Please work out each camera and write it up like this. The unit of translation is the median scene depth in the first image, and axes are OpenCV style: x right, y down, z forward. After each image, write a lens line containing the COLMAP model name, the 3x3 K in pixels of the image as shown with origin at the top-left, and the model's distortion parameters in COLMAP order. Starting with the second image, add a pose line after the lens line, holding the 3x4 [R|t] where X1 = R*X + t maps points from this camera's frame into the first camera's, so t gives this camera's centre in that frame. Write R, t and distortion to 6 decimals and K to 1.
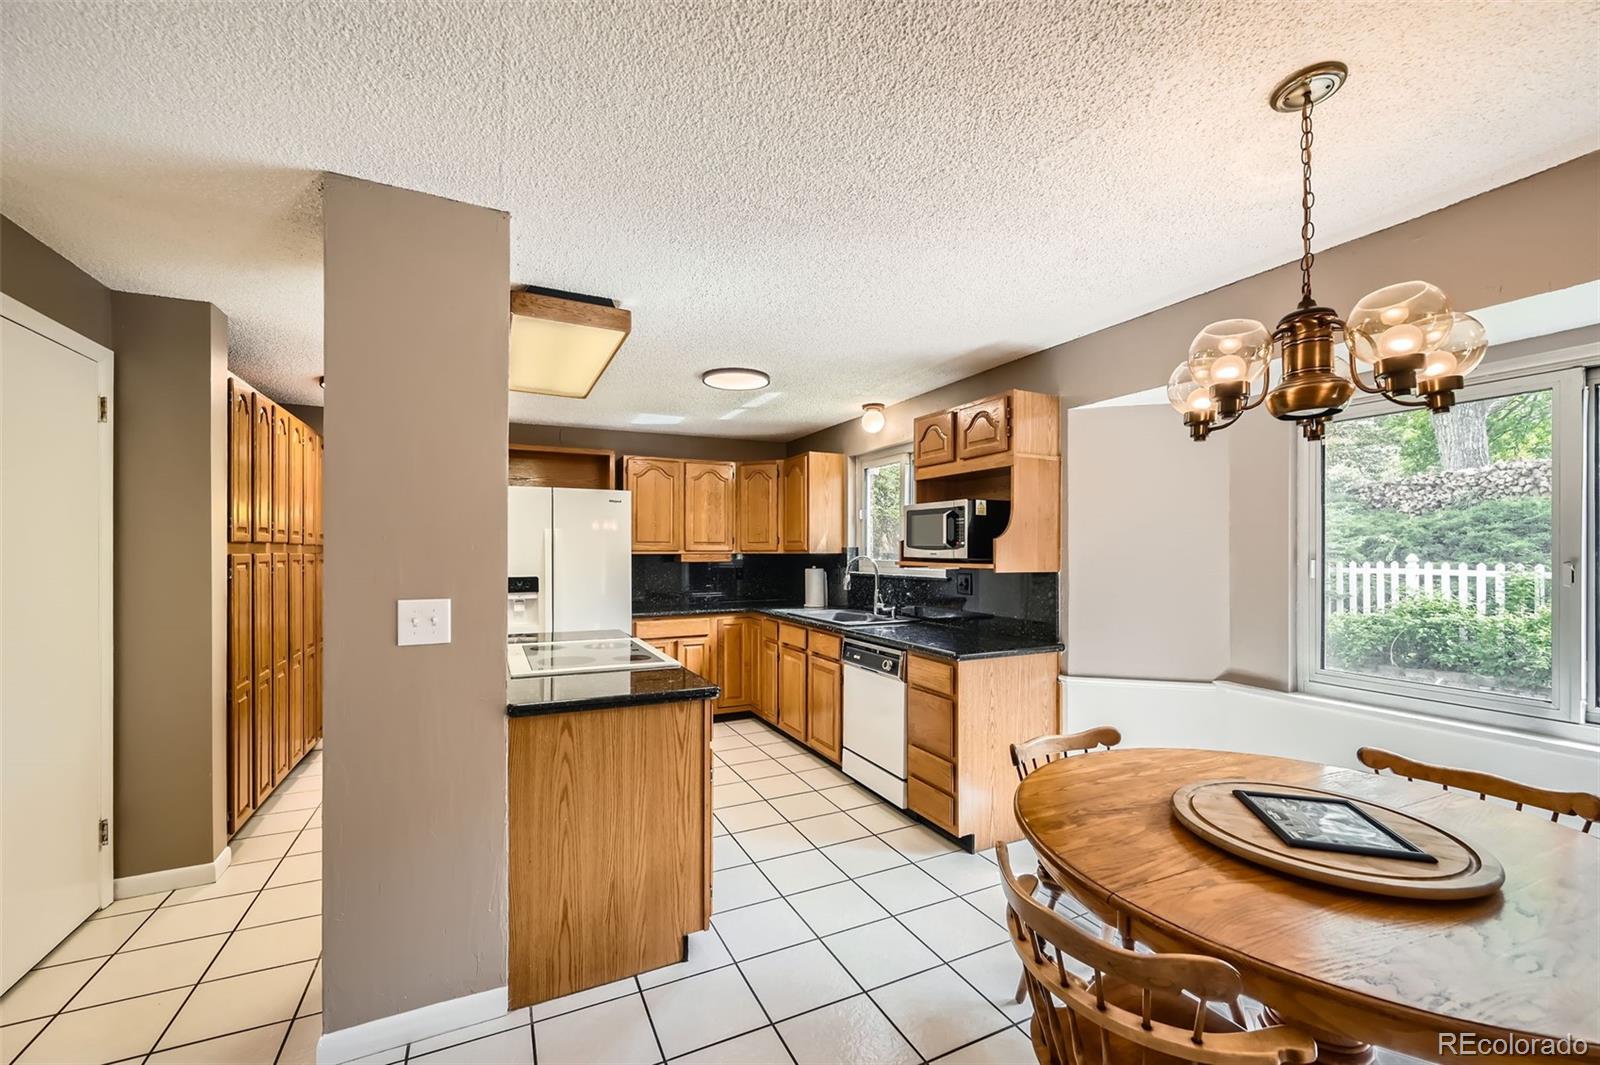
lens RADIAL K [[641.4, 0, 811.0], [0, 641.4, 549.8], [0, 0, 1]] dist [-0.006324, -0.000382]
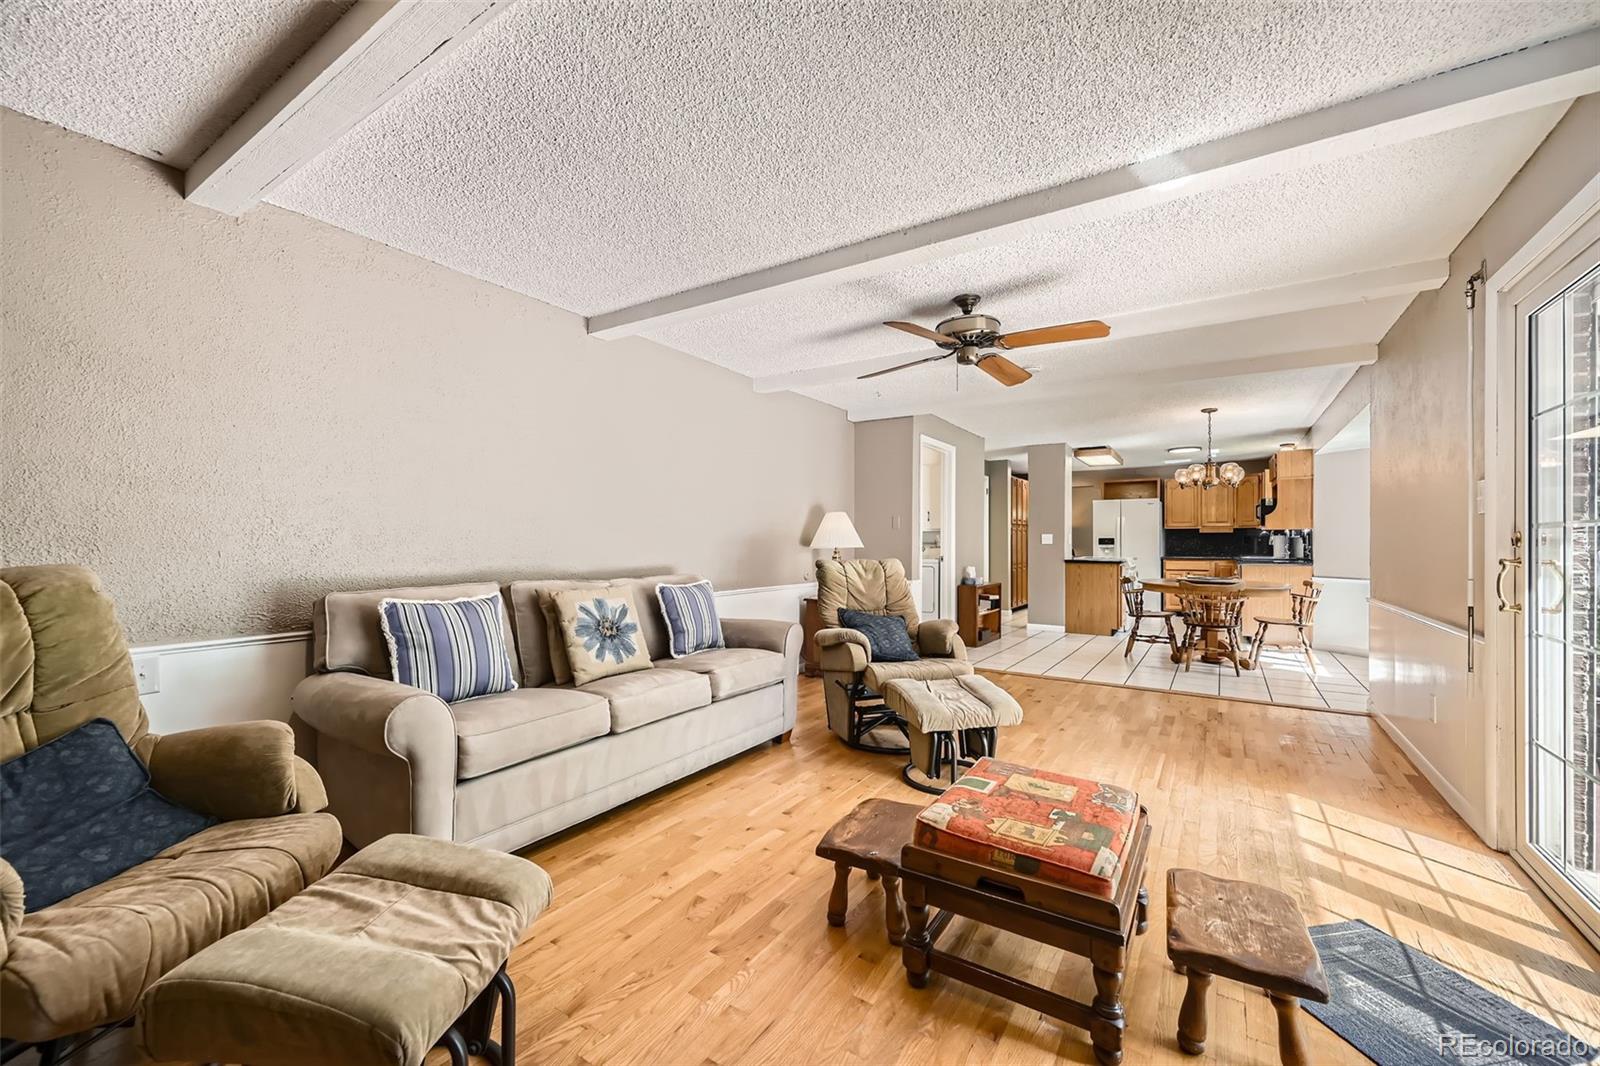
lens RADIAL K [[641.4, 0, 799.7], [0, 641.4, 536.3], [0, 0, 1]] dist [-0.006324, -0.000382]
pose [[0.499325, -0.009809, -0.866359, 1.391269], [0.002785, 0.999949, -0.009716, 0.074985], [0.866410, 0.002438, 0.499327, -1.577510]]
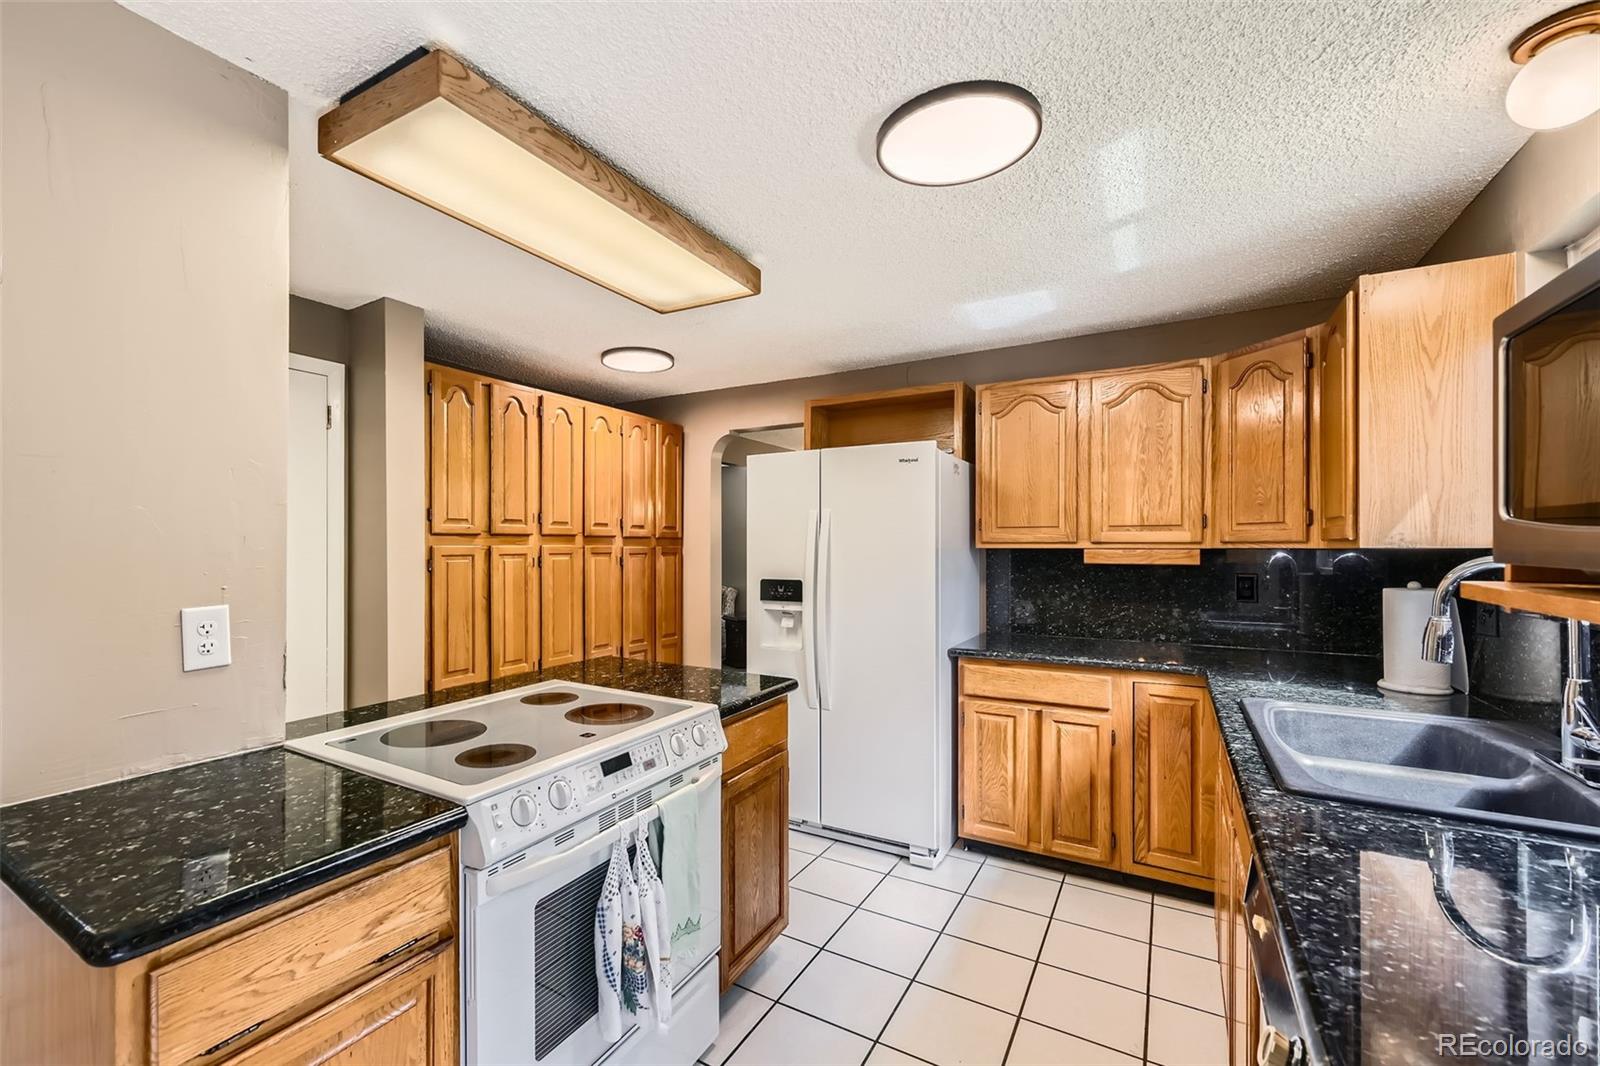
lens RADIAL K [[641.4, 0, 784.9], [0, 641.4, 540.9], [0, 0, 1]] dist [-0.006324, -0.000382]
pose [[0.529765, -0.007758, -0.848109, 0.205784], [0.002108, 0.999967, -0.007831, 0.007182], [0.848142, 0.002361, 0.529764, 0.828553]]
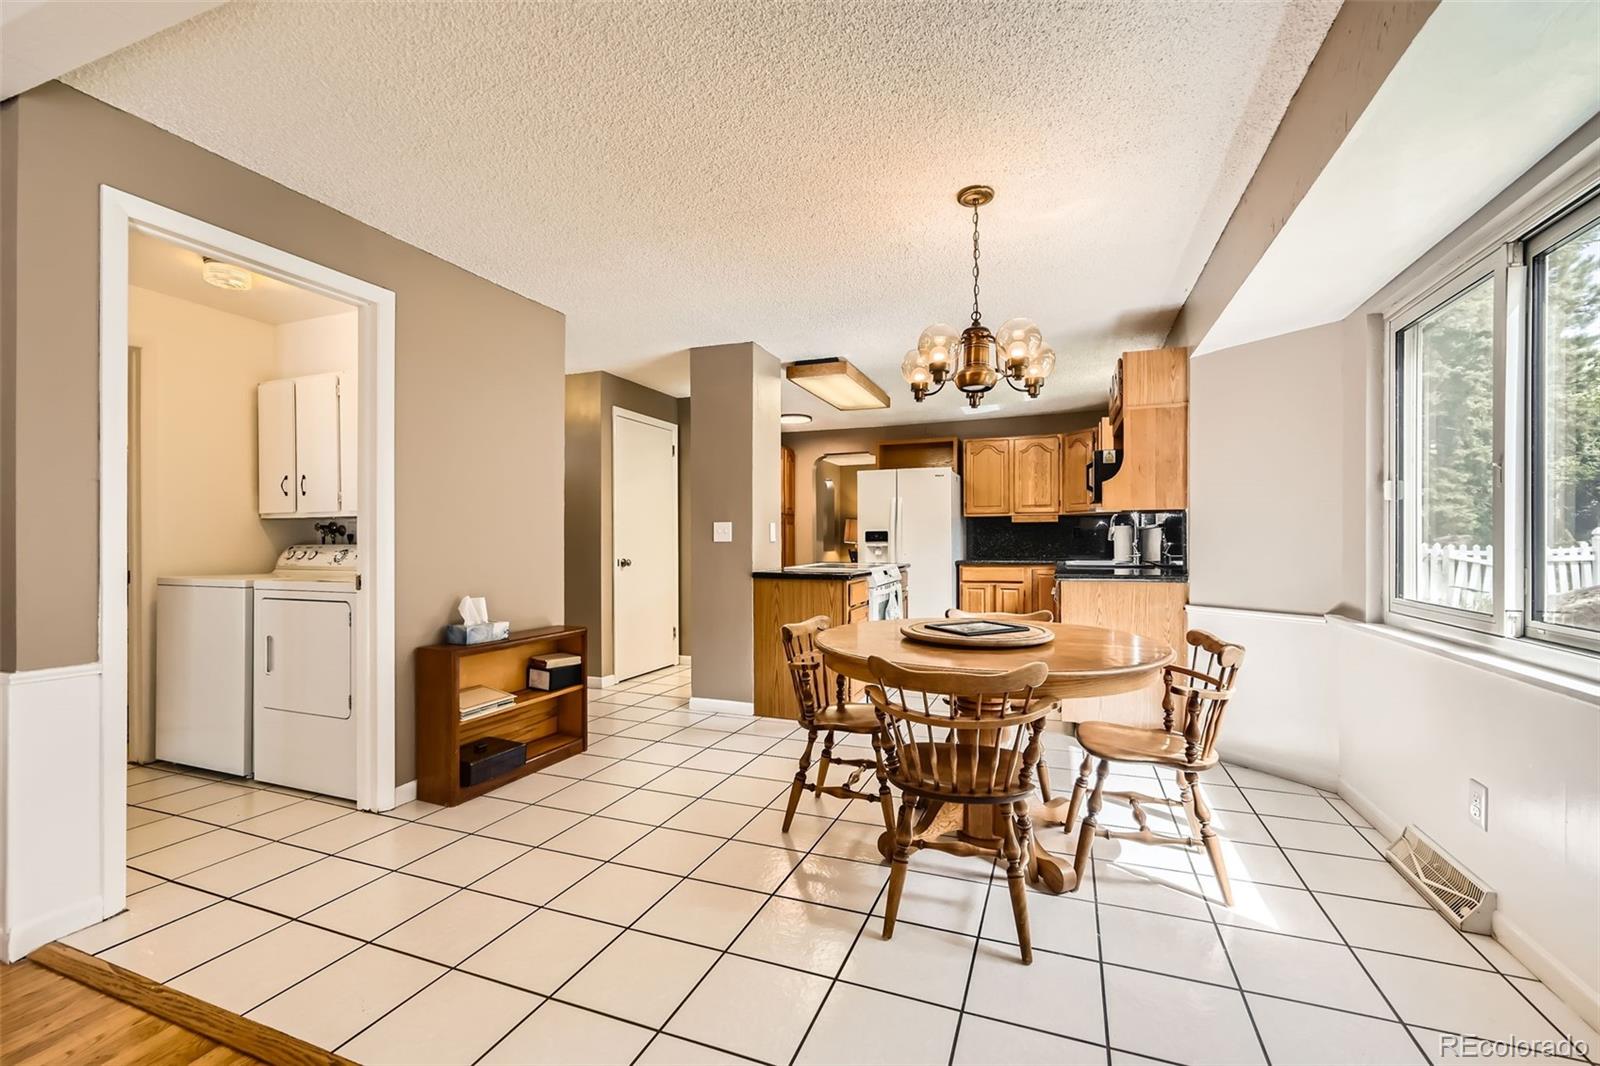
lens RADIAL K [[670.2, 0, 812.6], [0, 670.2, 541.9], [0, 0, 1]] dist [-0.021120, 0.000015]
pose [[0.677797, -0.002644, -0.735244, 0.784825], [0.007481, 0.999967, 0.003301, 0.081884], [0.735211, -0.007738, 0.677794, -0.220917]]
